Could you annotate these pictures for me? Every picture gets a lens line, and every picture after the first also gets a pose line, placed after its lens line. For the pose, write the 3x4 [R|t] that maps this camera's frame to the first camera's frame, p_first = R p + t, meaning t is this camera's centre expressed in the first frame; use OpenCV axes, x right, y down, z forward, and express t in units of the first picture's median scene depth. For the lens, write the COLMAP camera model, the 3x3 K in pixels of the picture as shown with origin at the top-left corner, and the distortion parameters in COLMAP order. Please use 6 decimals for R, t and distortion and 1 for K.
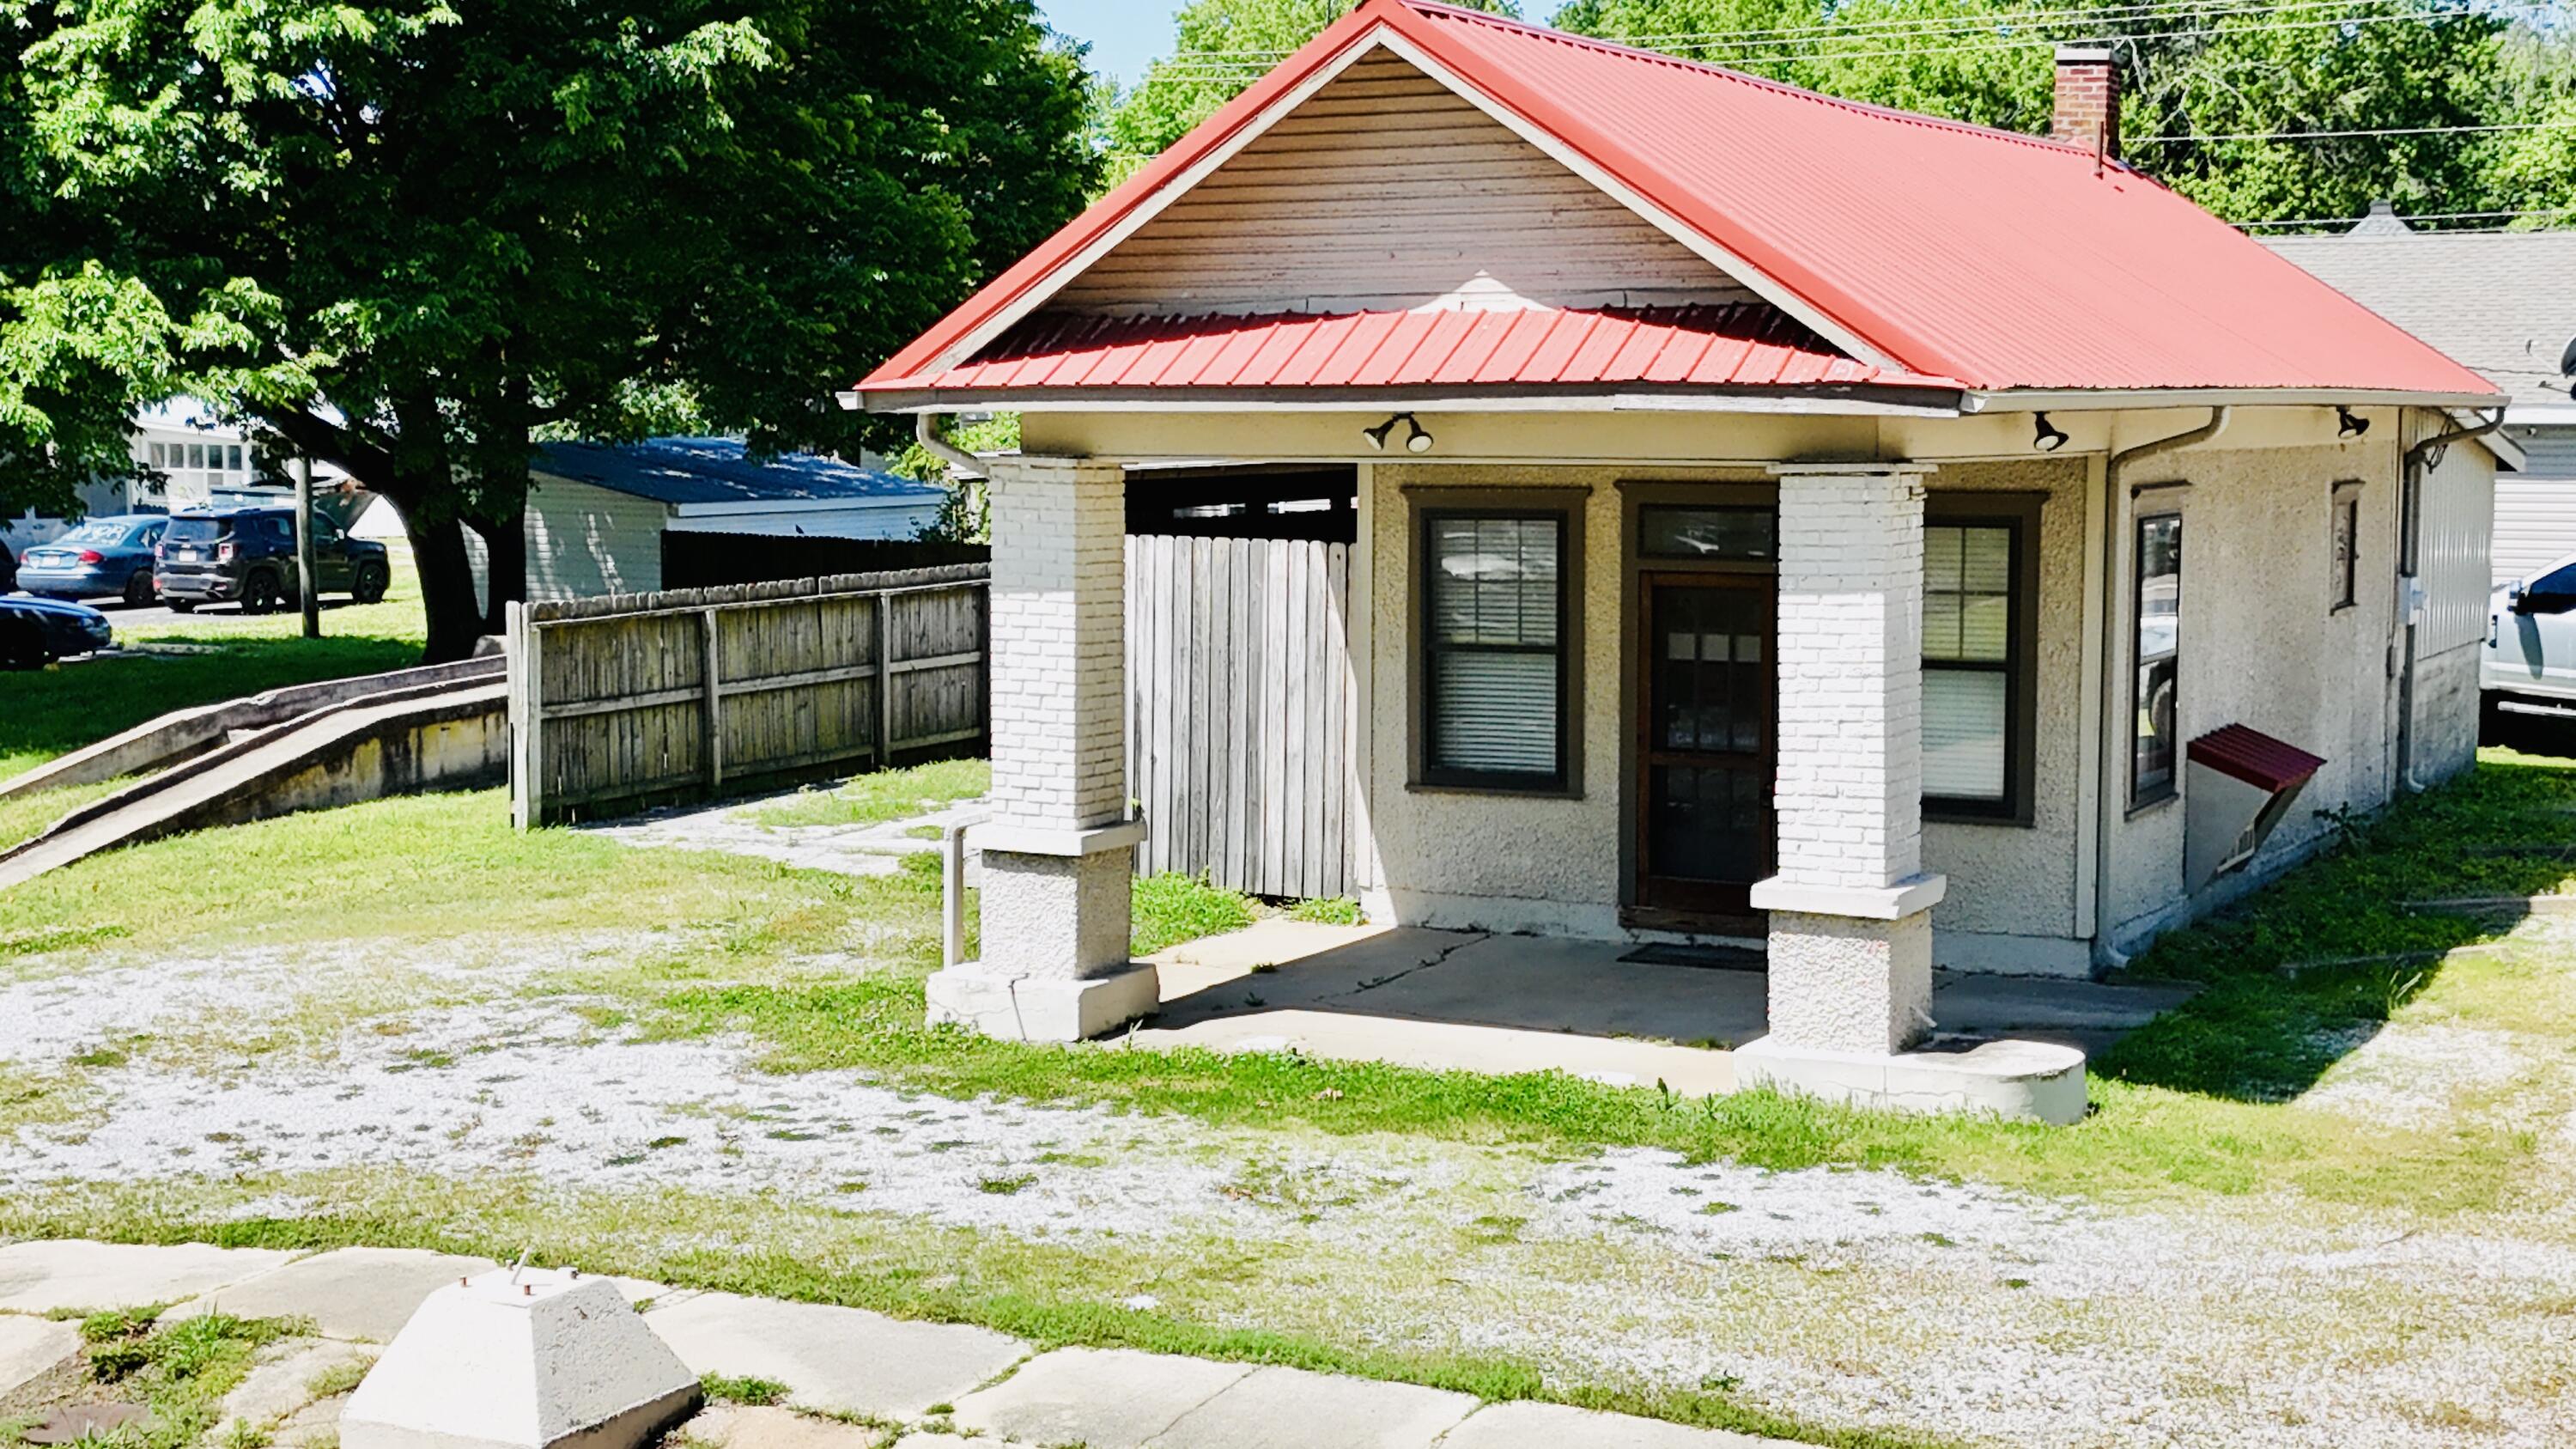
lens RADIAL K [[3558.3, 0, 1288.0], [0, 3558.3, 720.0], [0, 0, 1]] dist [0.230205, -0.831752]
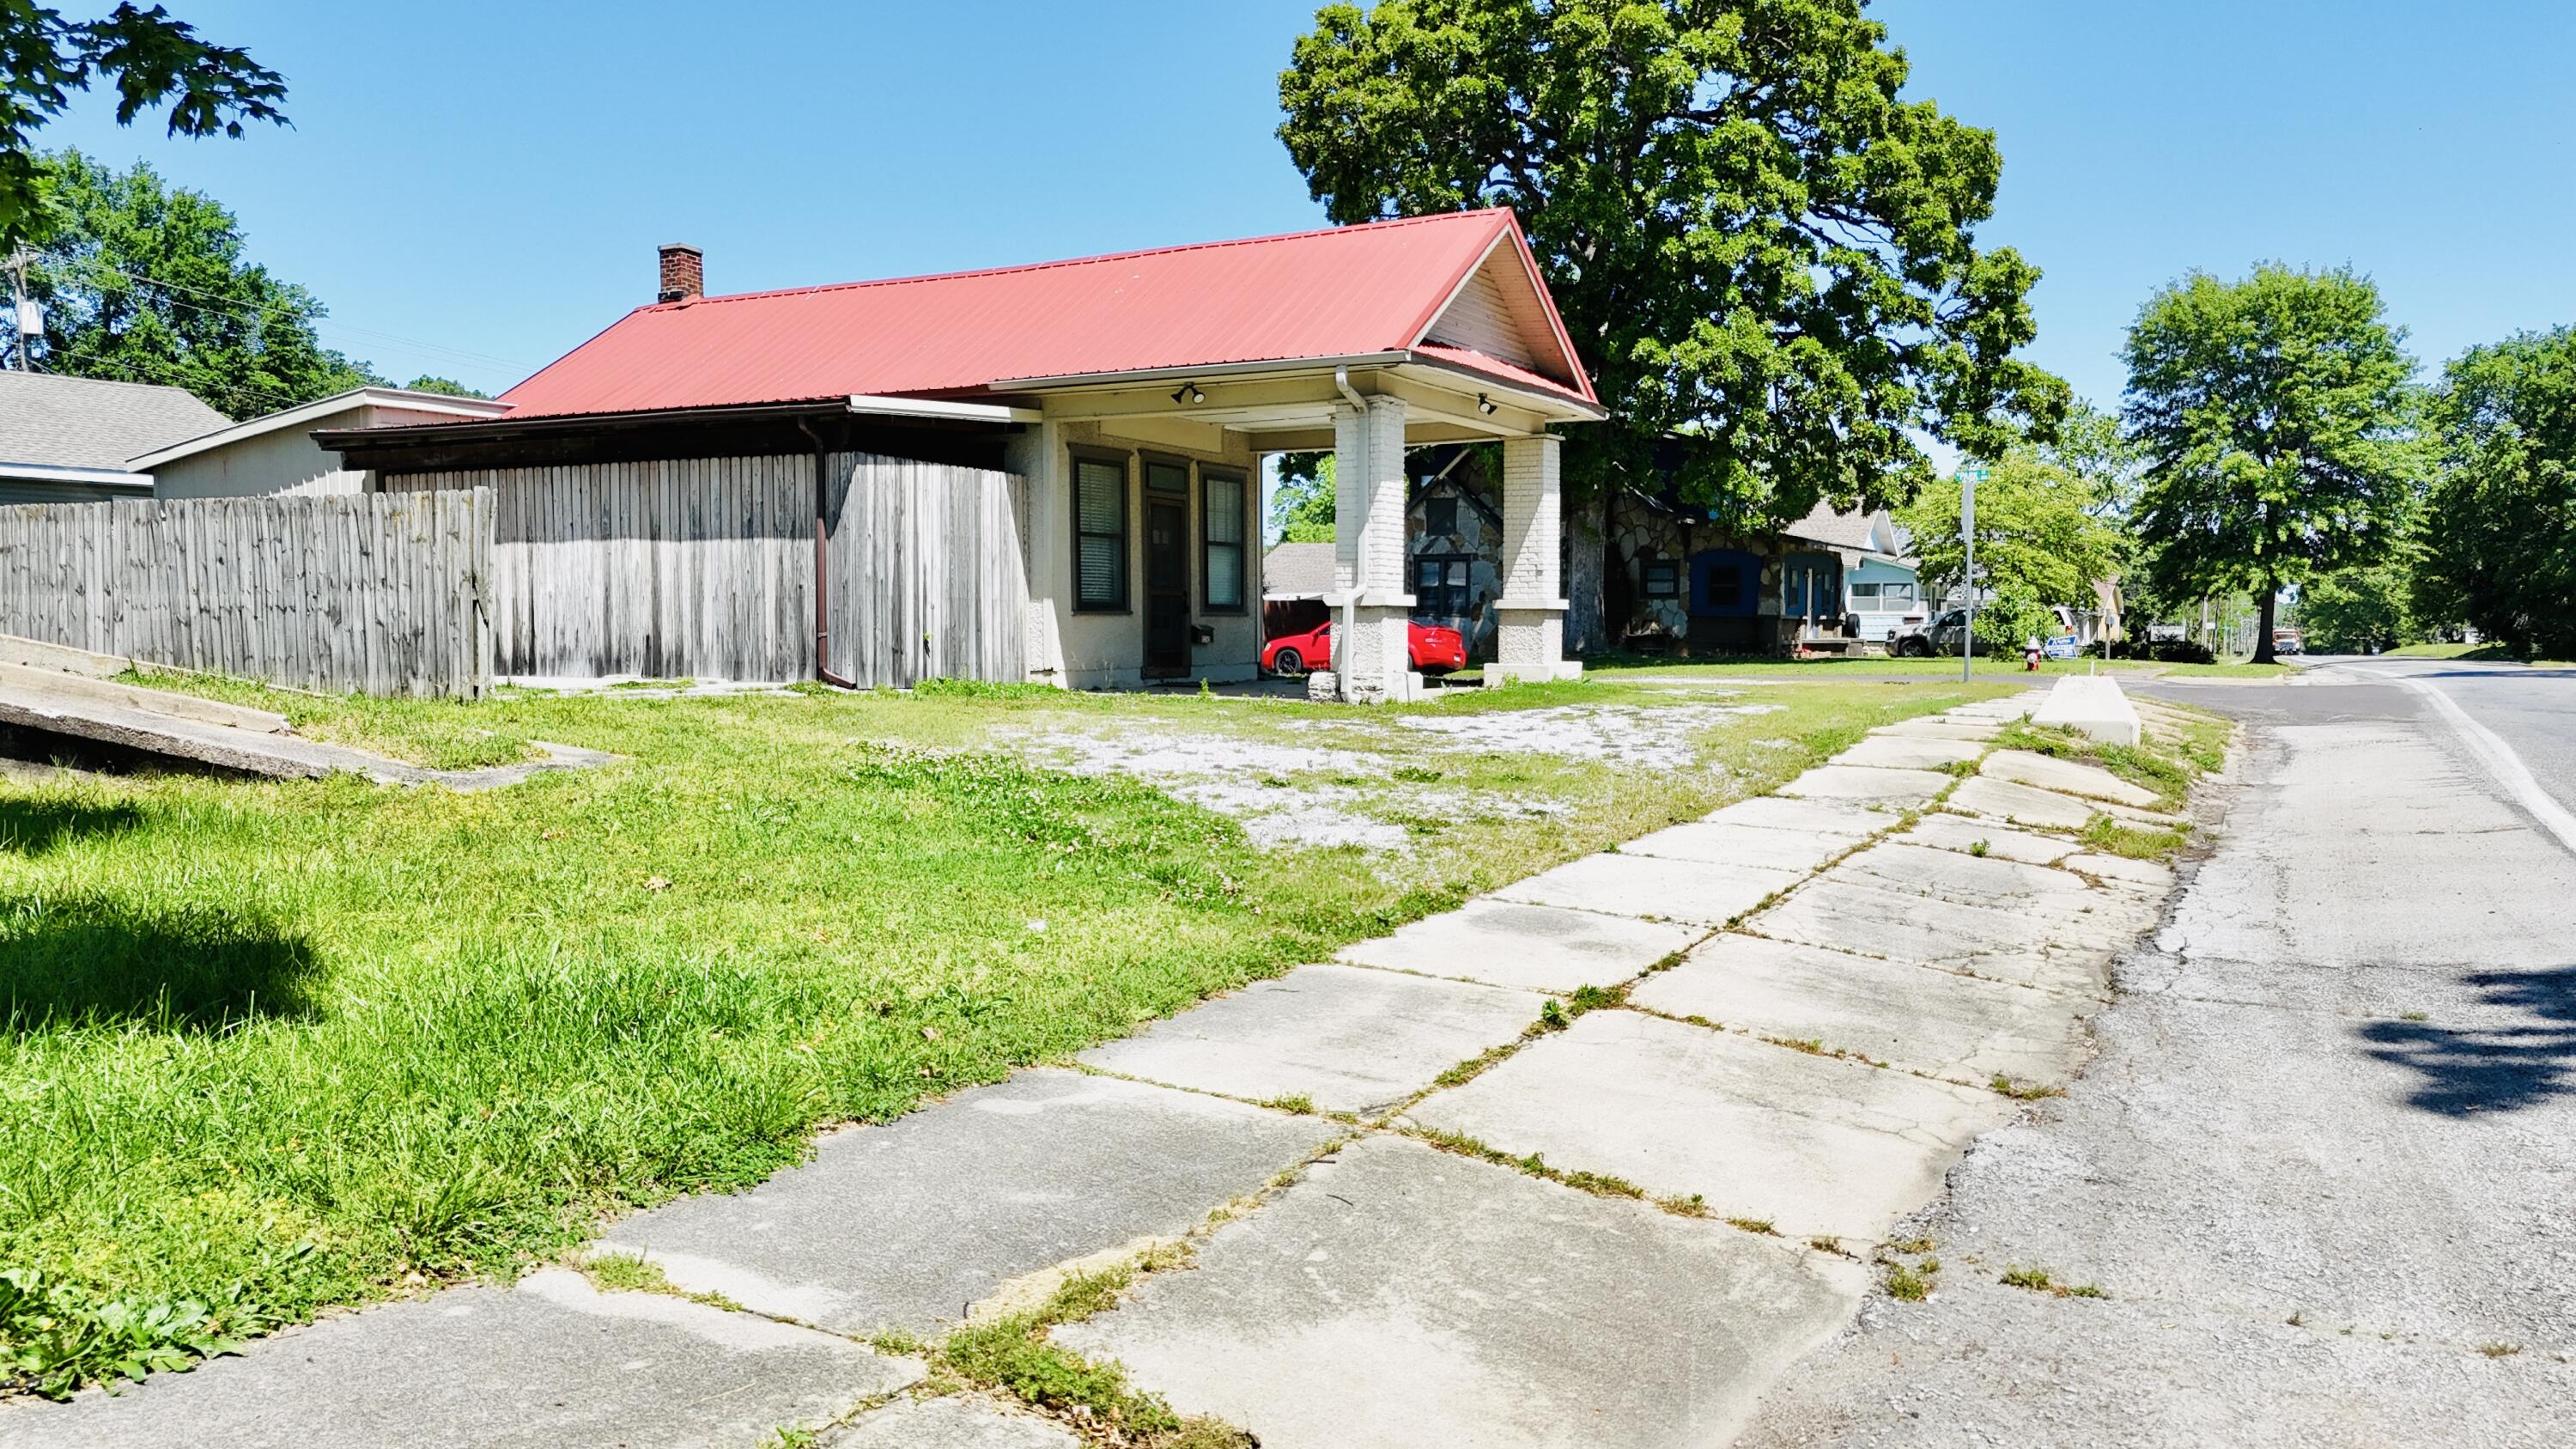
lens RADIAL K [[1889.8, 0, 1289.6], [0, 1889.8, 728.4], [0, 0, 1]] dist [0.092306, -0.111106]
pose [[0.004387, -0.055424, 0.998453, -0.948187], [0.092791, 0.994178, 0.054779, 0.036061], [-0.995676, 0.092408, 0.009504, 0.917499]]
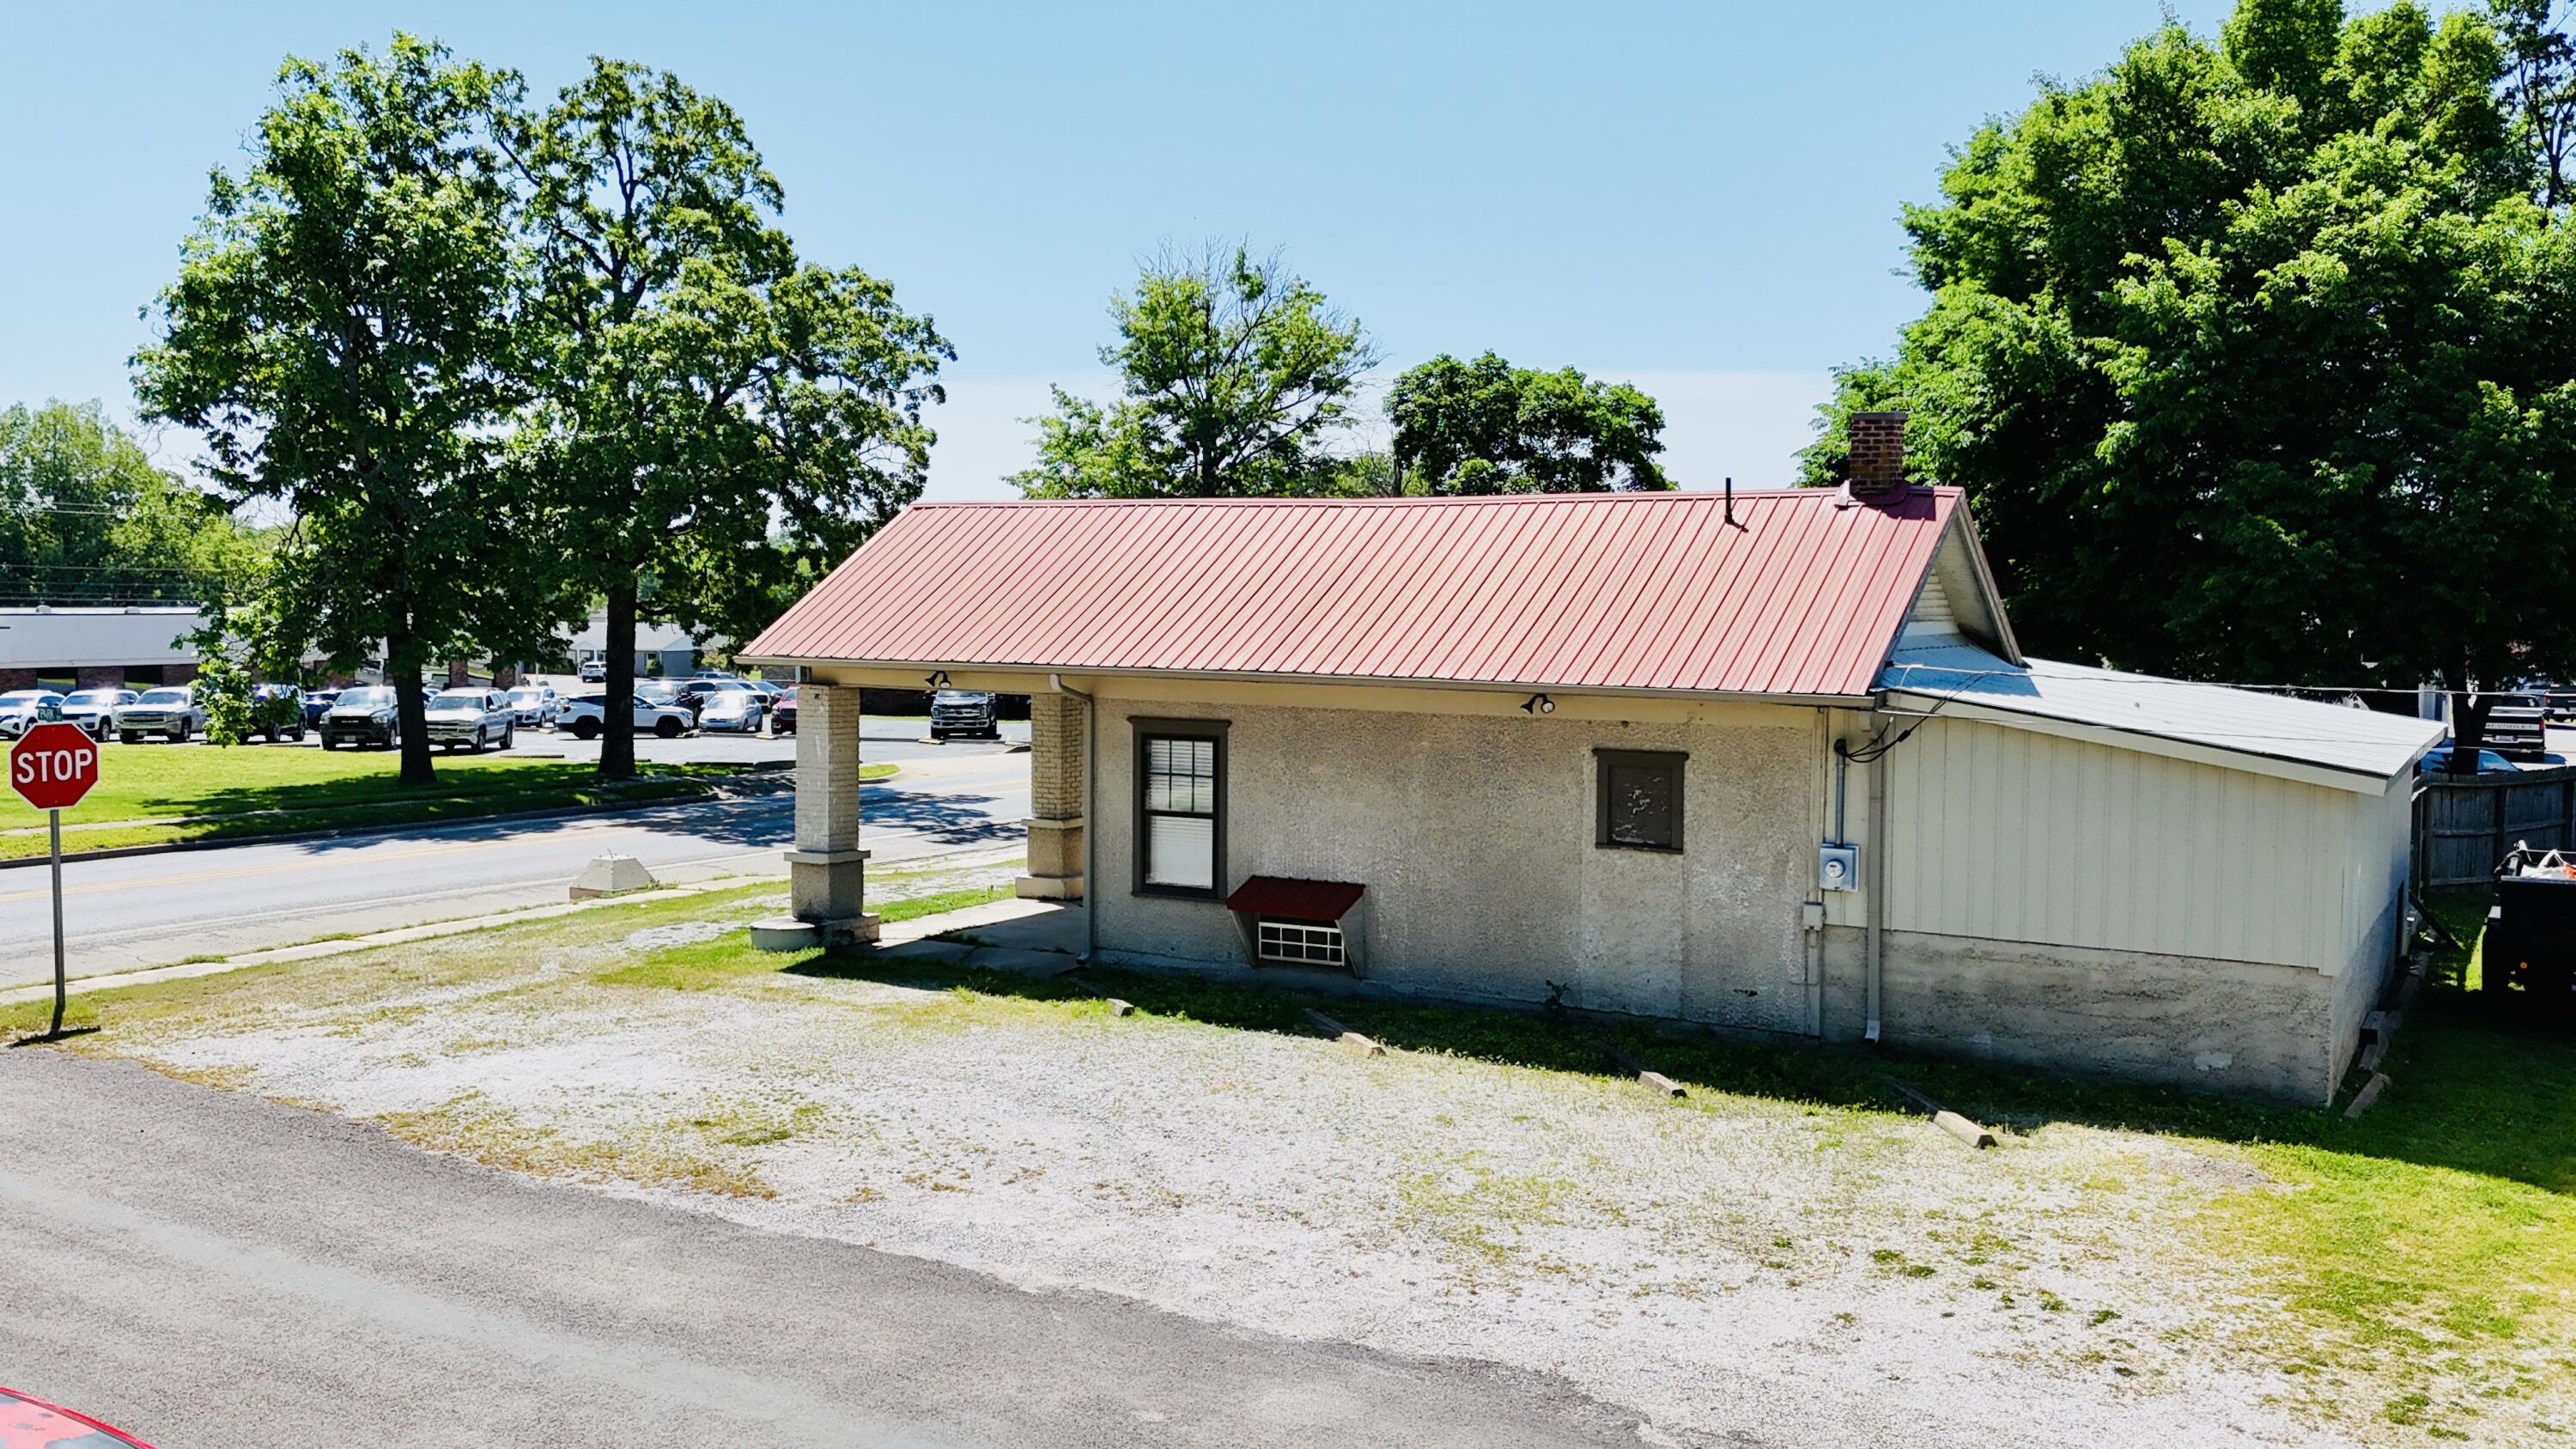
lens RADIAL K [[1962.4, 0, 1351.0], [0, 1962.4, 721.4], [0, 0, 1]] dist [0.045934, -0.077881]
pose [[-0.017293, 0.059300, -0.998090, 1.199470], [-0.102547, 0.992870, 0.060767, -0.130231], [0.994578, 0.103402, -0.011089, 1.075953]]
